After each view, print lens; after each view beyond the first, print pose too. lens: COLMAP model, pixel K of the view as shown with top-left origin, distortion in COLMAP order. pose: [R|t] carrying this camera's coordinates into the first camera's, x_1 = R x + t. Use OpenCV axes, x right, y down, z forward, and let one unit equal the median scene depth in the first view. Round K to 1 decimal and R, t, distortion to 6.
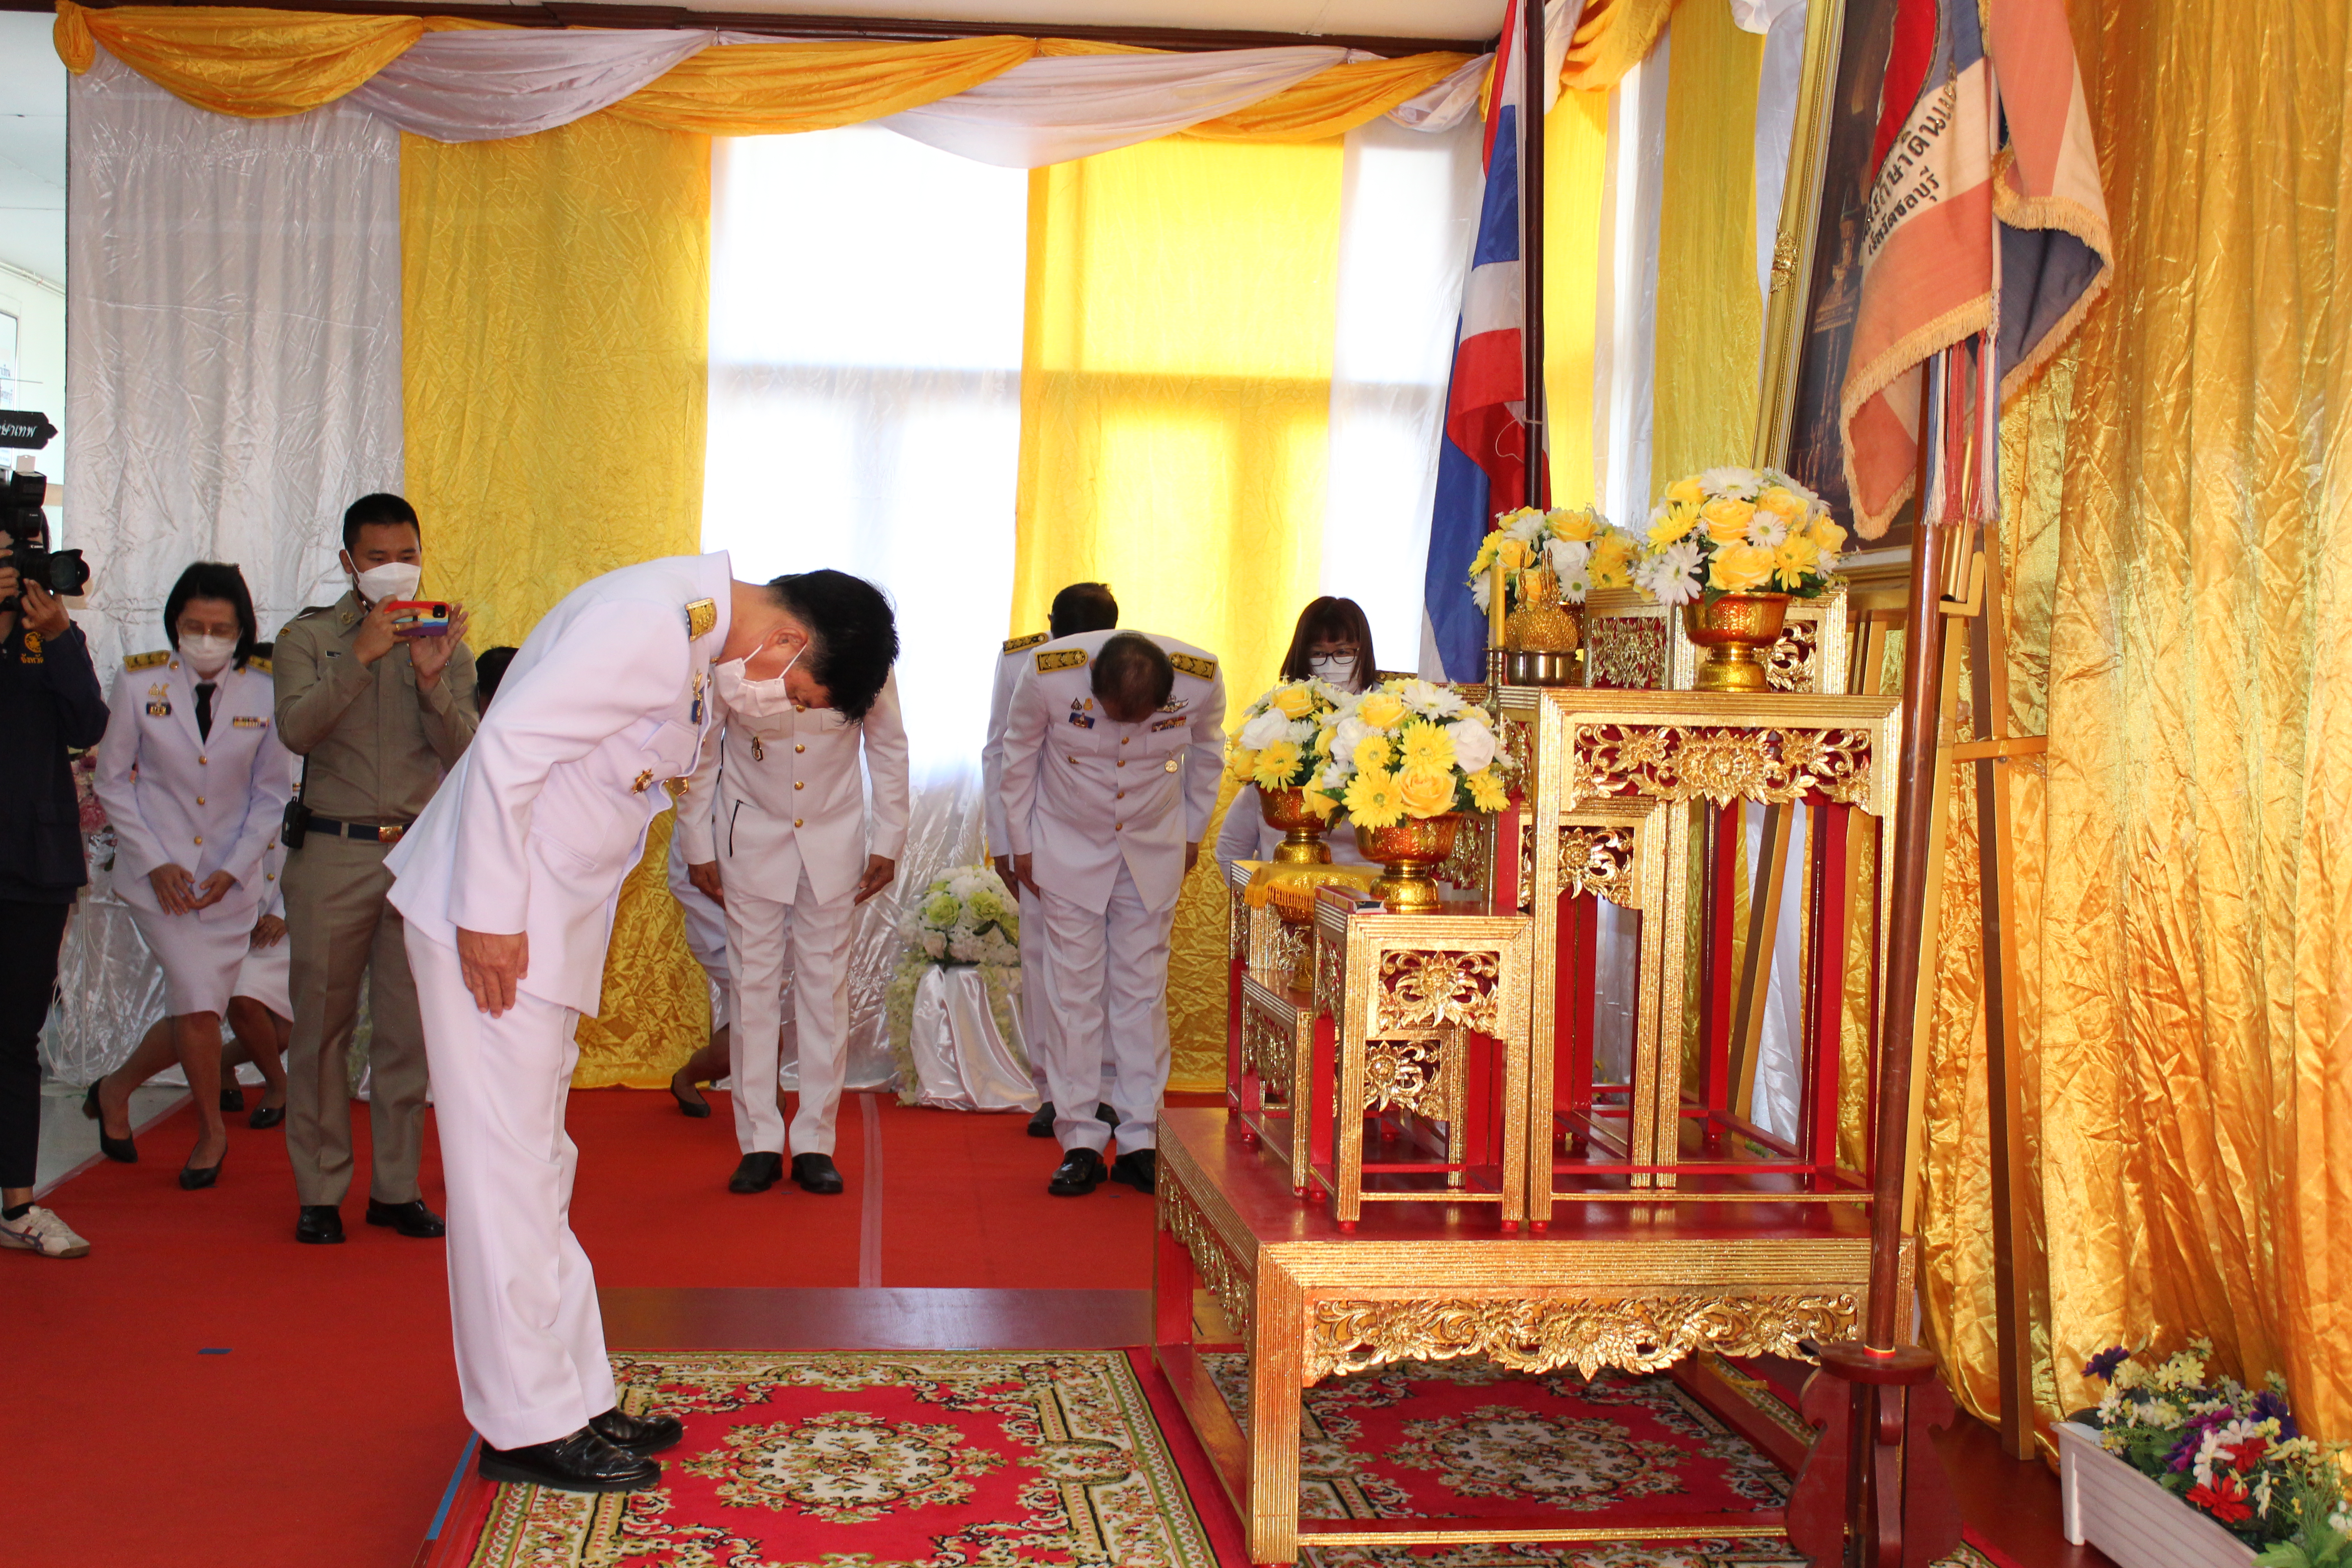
lens RADIAL K [[3009.9, 0, 1176.0], [0, 3009.9, 784.0], [0, 0, 1]] dist [-0.065029, 0.135610]
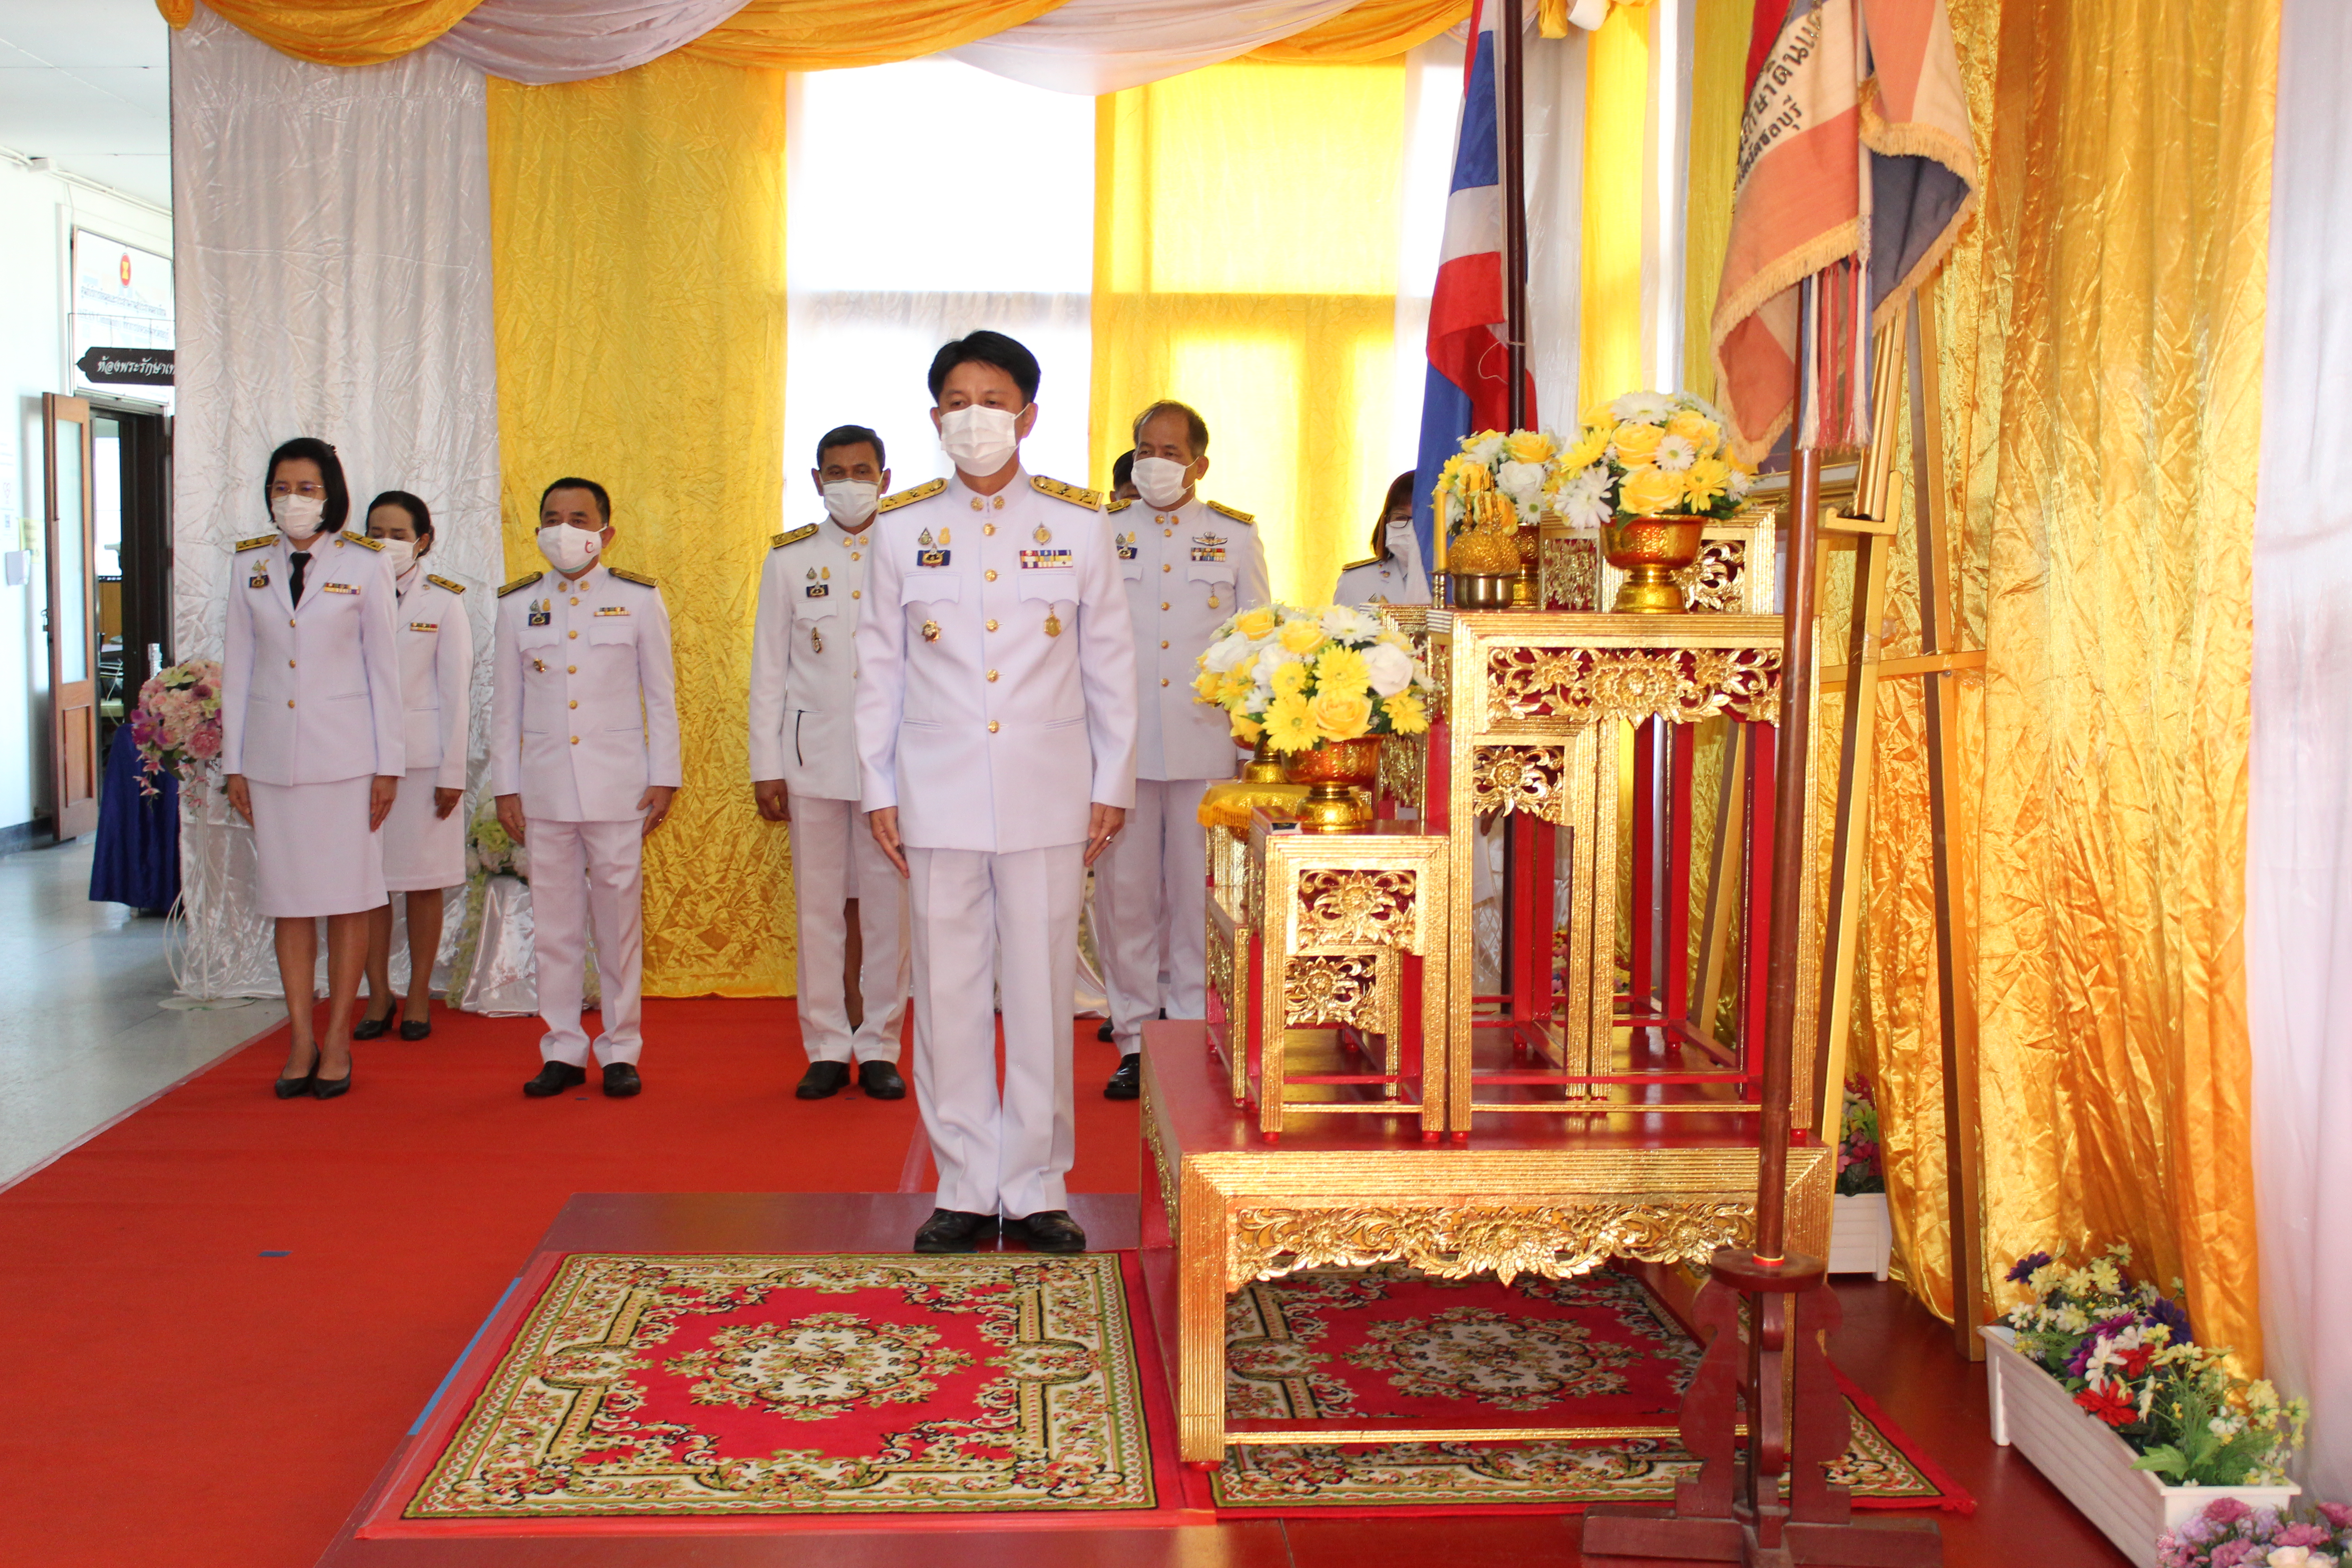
lens RADIAL K [[2956.0, 0, 1176.0], [0, 2956.0, 784.0], [0, 0, 1]] dist [-0.058926, 0.119881]
pose [[0.997868, -0.010893, -0.064343, 0.084689], [0.012995, 0.999393, 0.032335, -0.006884], [0.063951, -0.033102, 0.997404, -0.010097]]
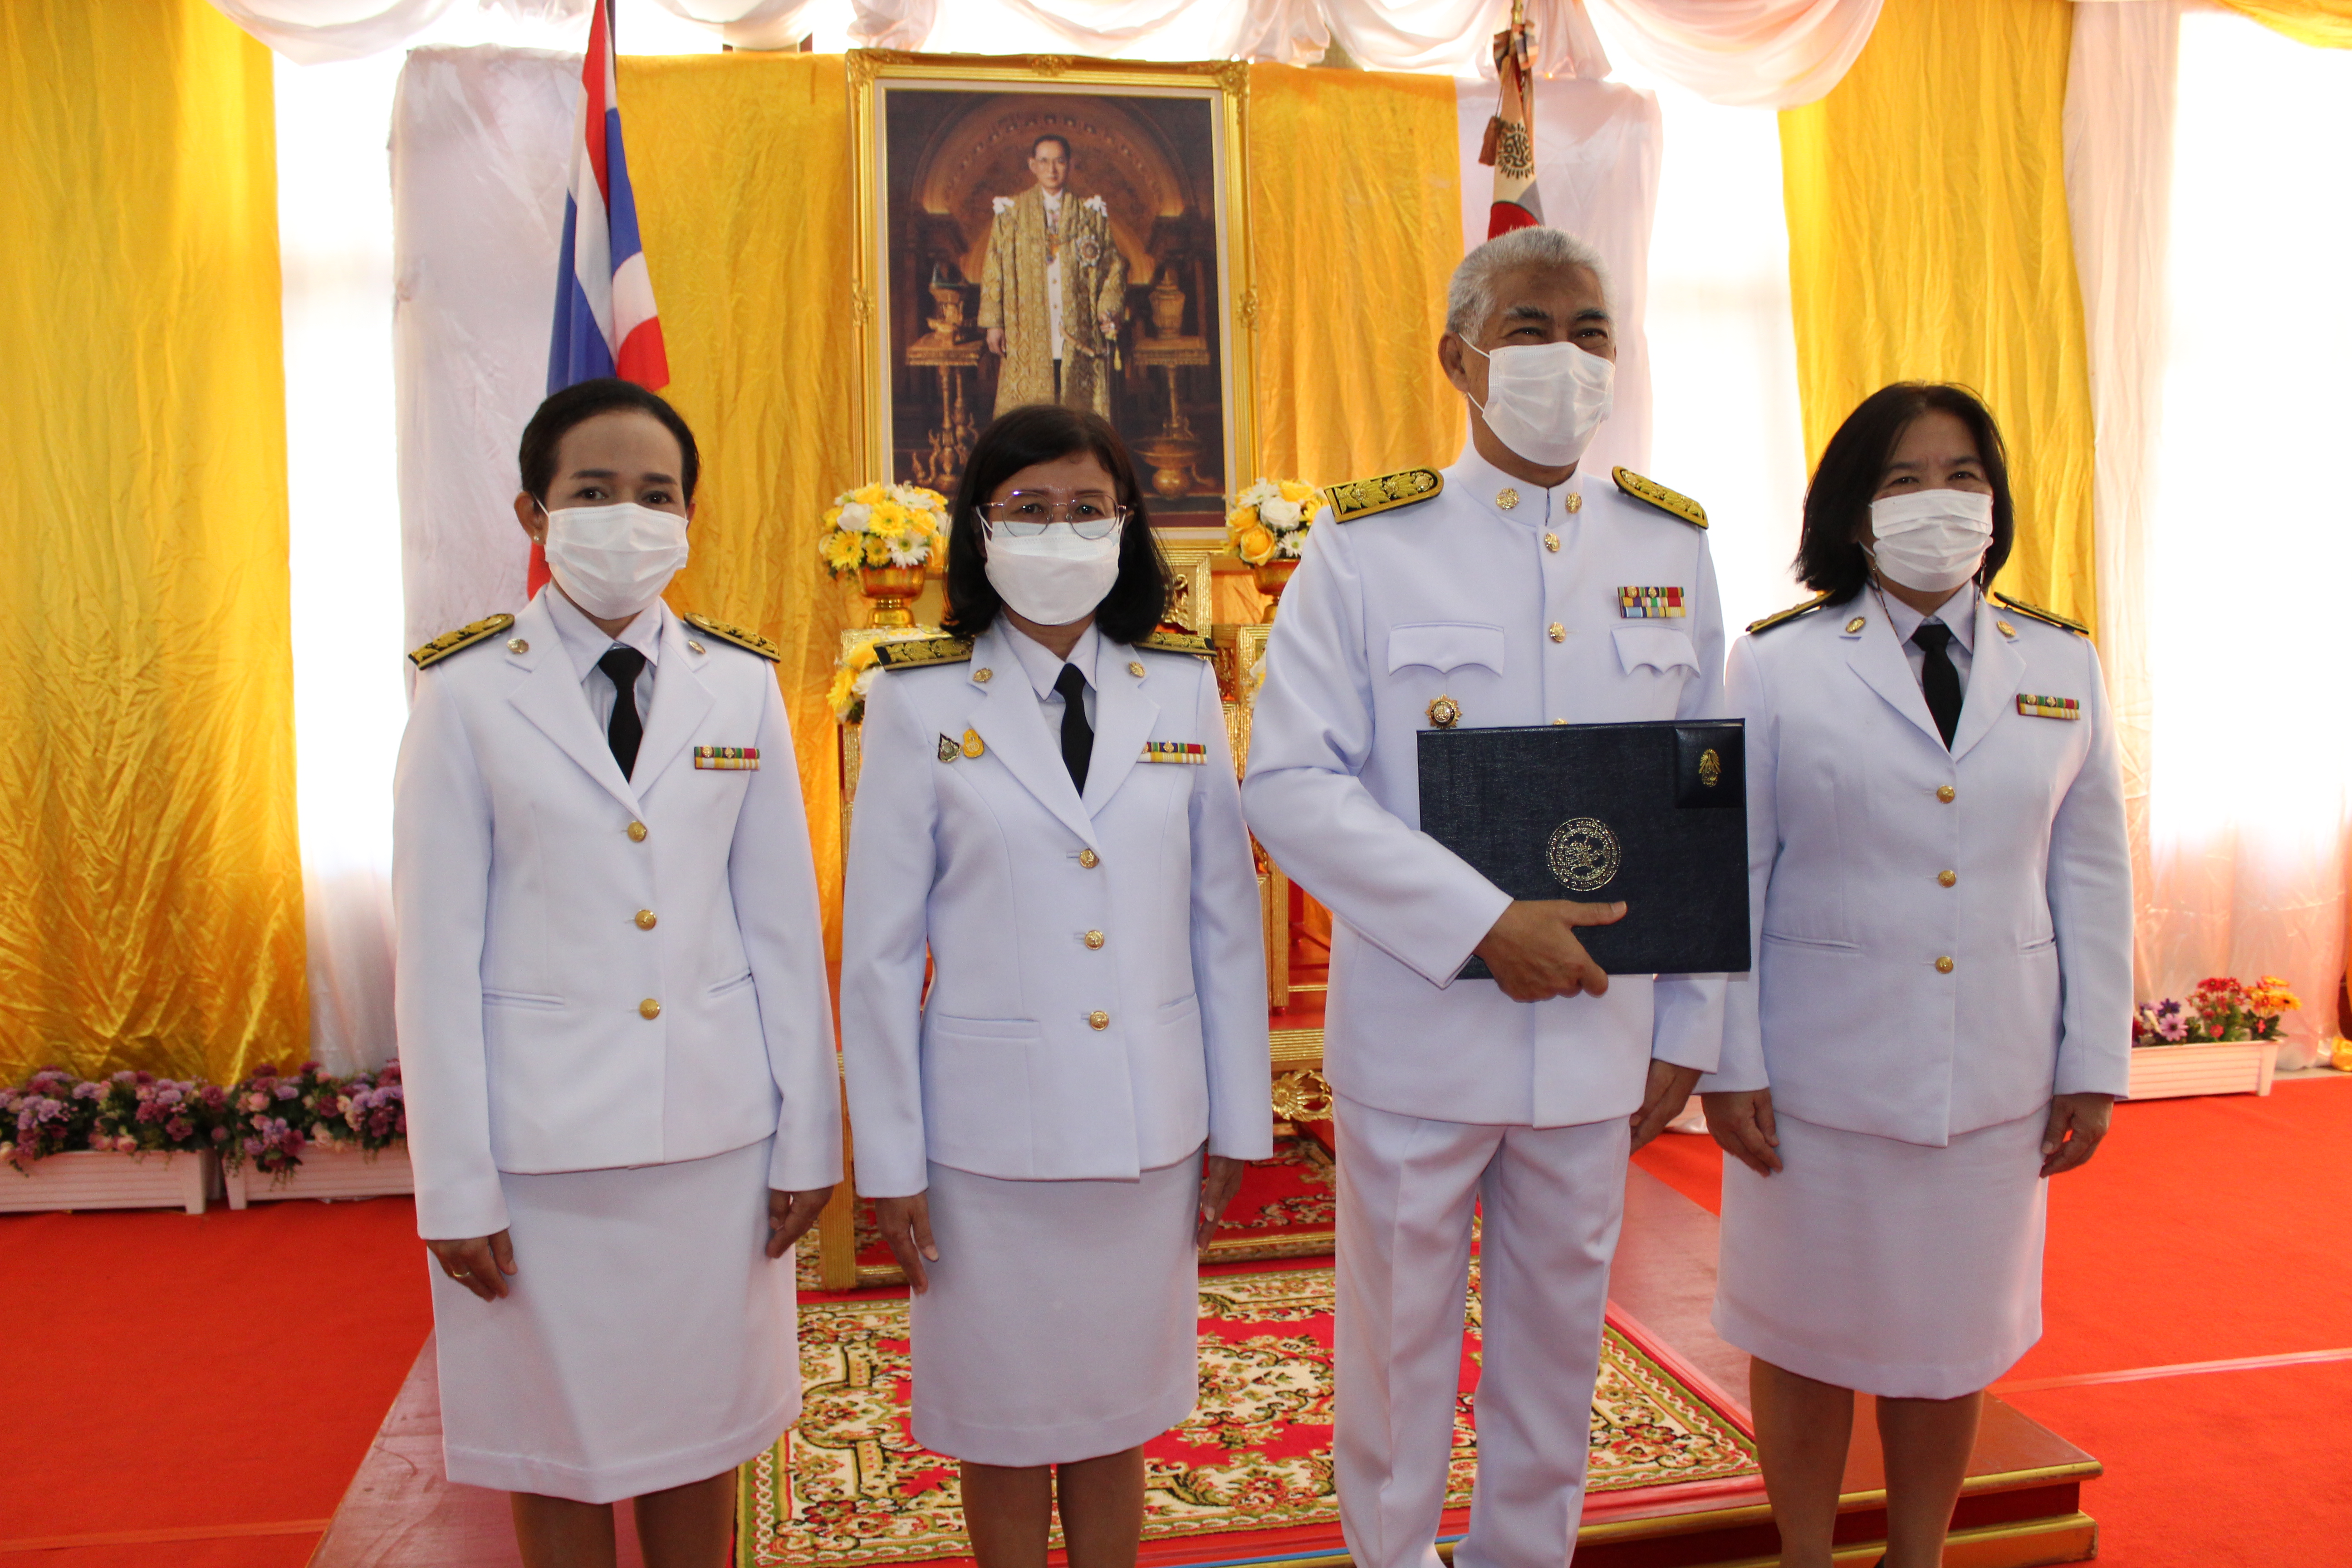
lens RADIAL K [[1947.8, 0, 1157.5], [0, 1947.8, 789.5], [0, 0, 1]] dist [-0.167587, 0.146543]
pose [[-0.072014, -0.108112, 0.991527, -0.774570], [0.050810, 0.992420, 0.111900, -0.056596], [-0.996109, 0.058438, -0.065975, 1.084743]]
